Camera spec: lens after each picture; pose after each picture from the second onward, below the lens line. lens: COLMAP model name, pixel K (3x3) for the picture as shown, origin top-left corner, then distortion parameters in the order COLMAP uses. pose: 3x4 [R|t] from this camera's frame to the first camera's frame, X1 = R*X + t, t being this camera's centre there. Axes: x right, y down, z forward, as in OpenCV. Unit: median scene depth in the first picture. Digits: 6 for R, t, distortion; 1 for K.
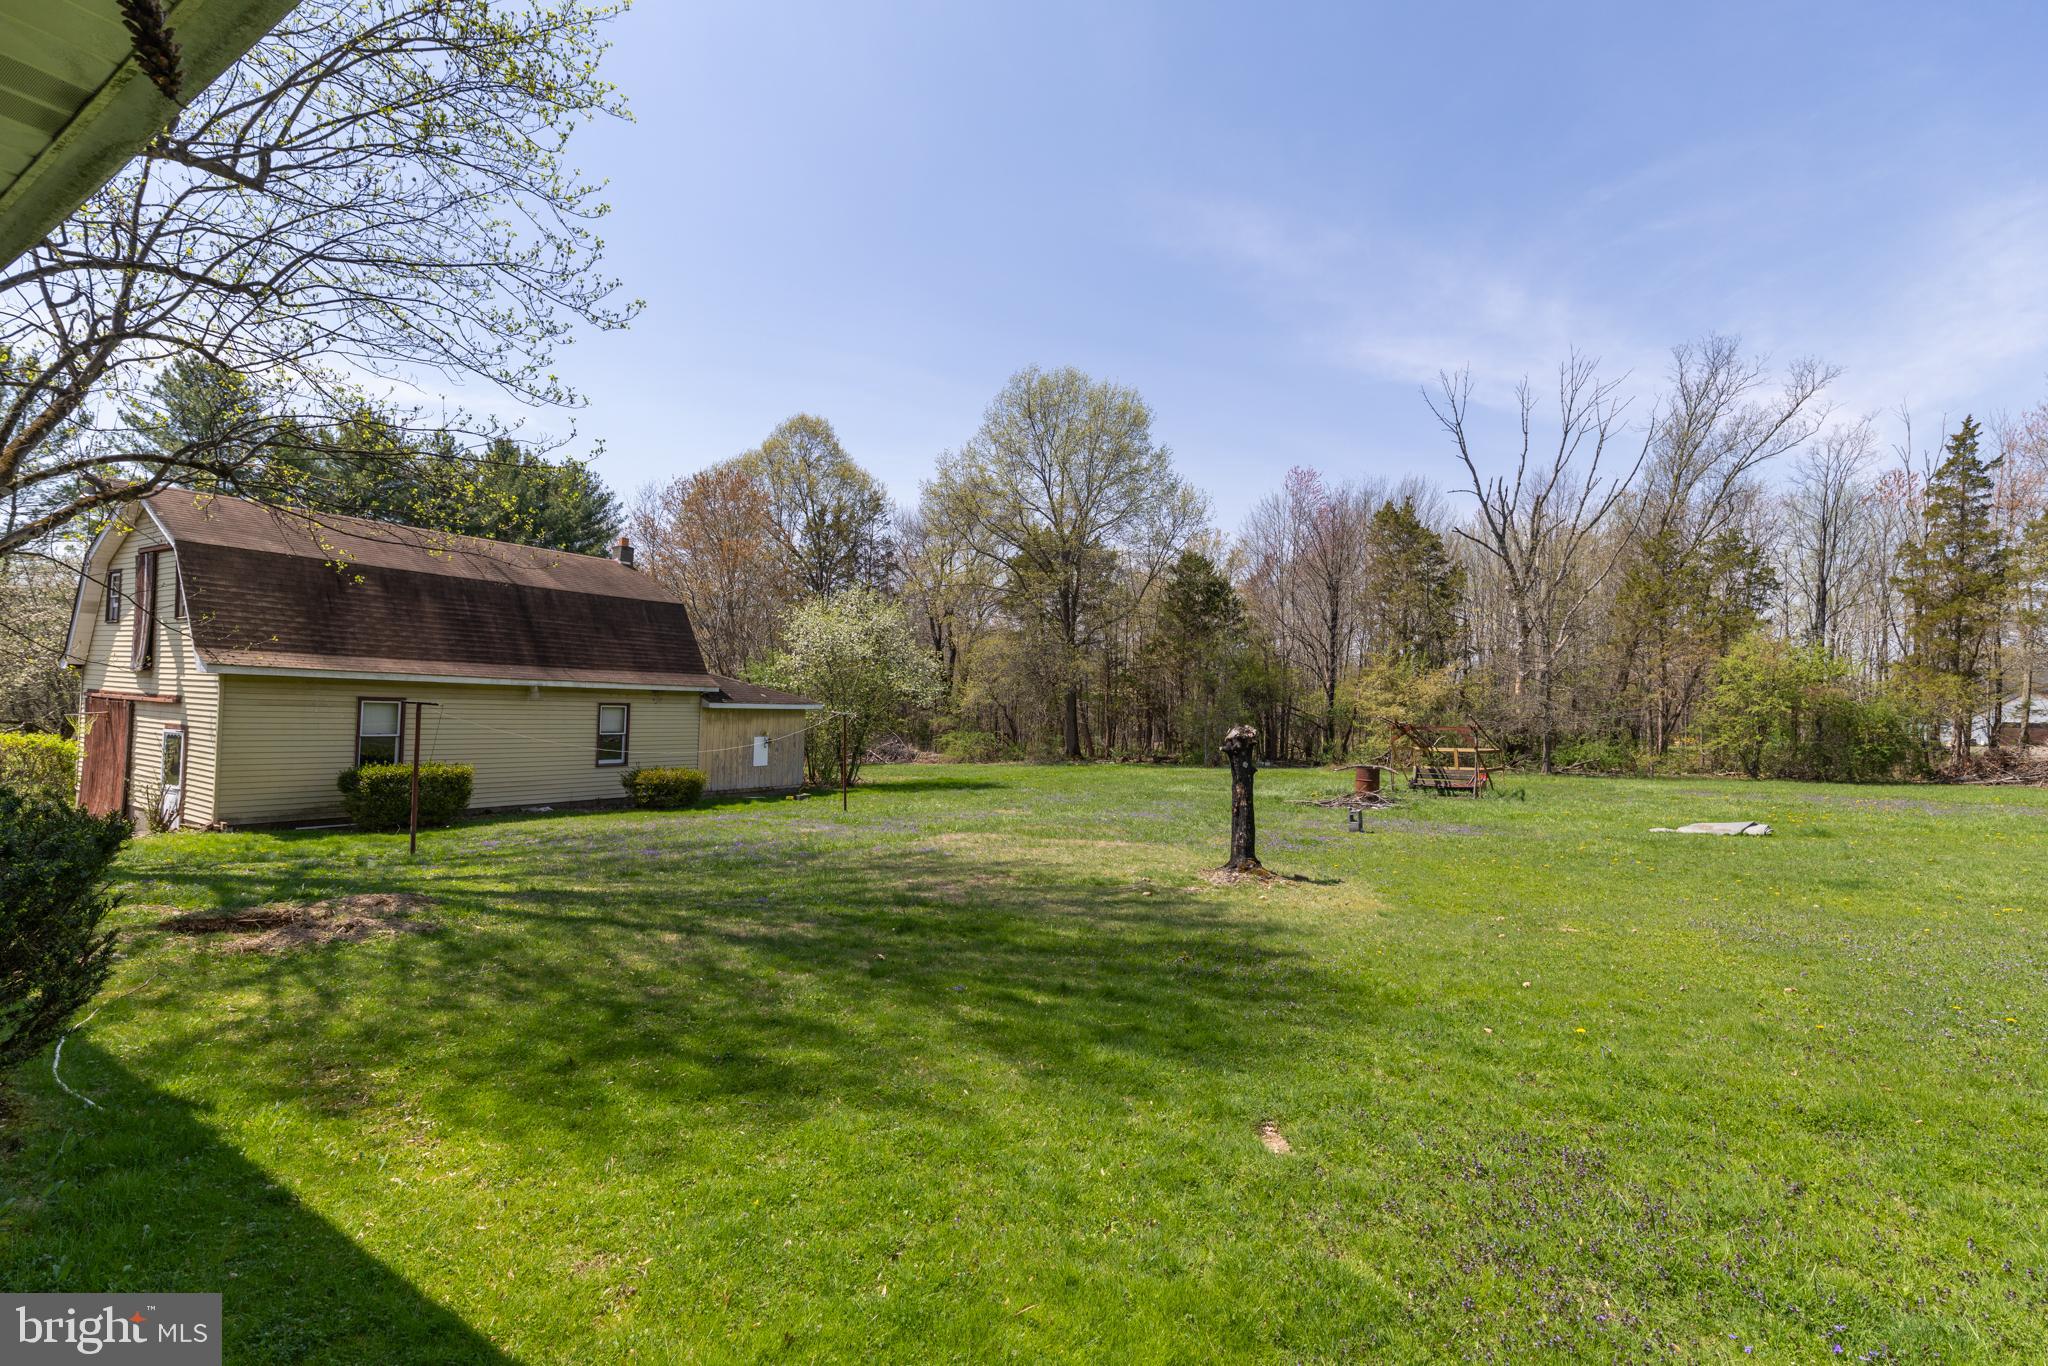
lens RADIAL K [[933.2, 0, 1027.1], [0, 933.2, 688.2], [0, 0, 1]] dist [-0.005214, 0.000133]
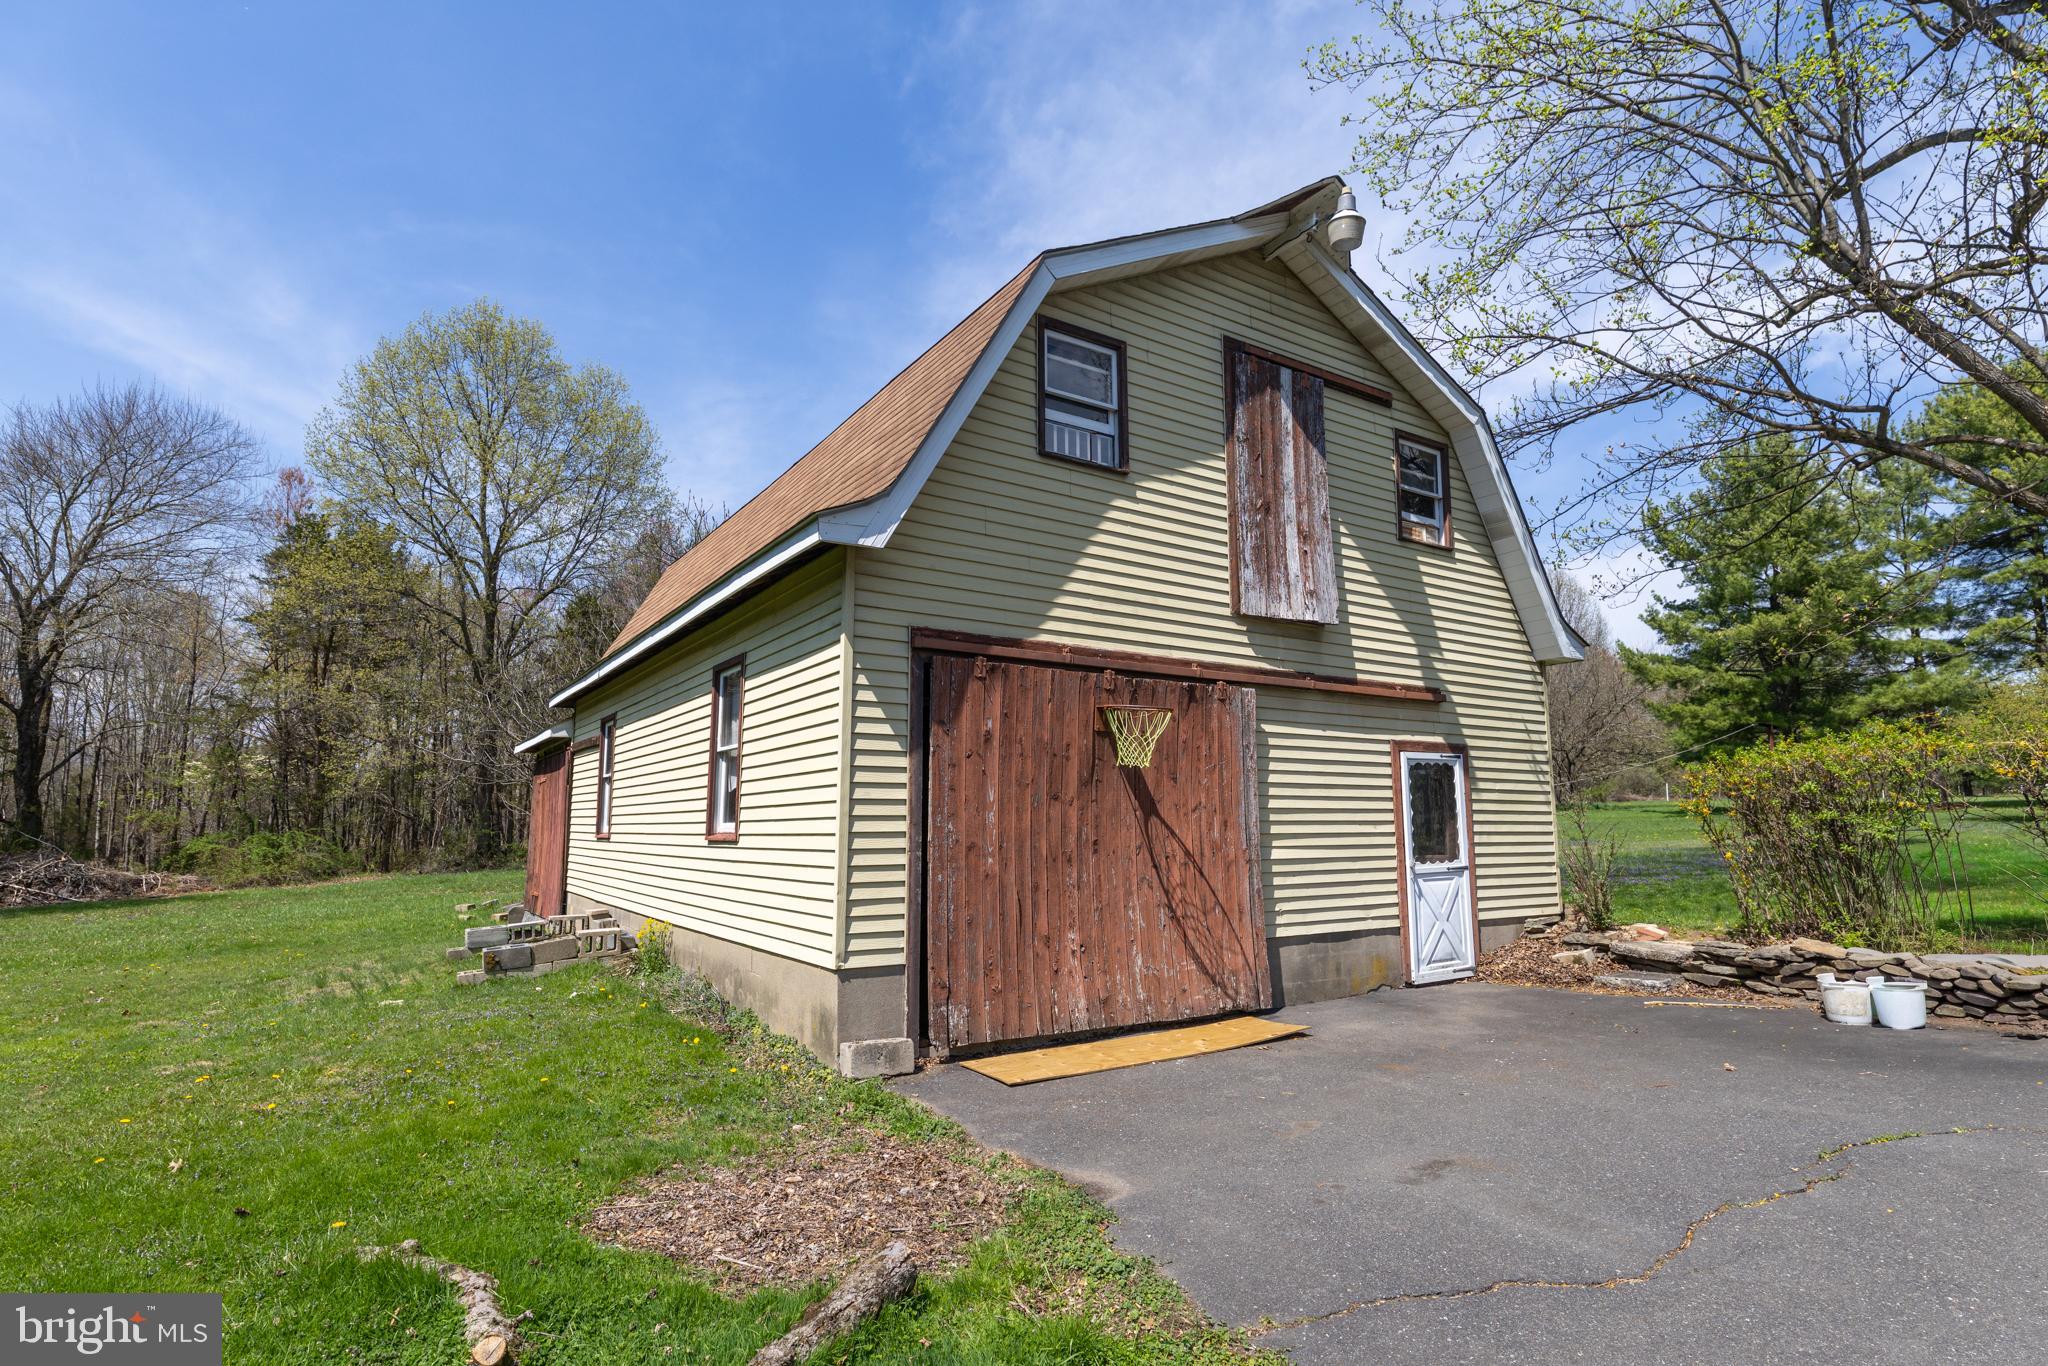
lens RADIAL K [[1031.1, 0, 1025.2], [0, 1031.1, 683.3], [0, 0, 1]] dist [-0.001204, -0.000017]
pose [[0.424272, 0.091838, 0.900866, -1.004548], [-0.002762, 0.994971, -0.100130, 0.041872], [-0.905531, 0.039994, 0.422392, 0.630033]]
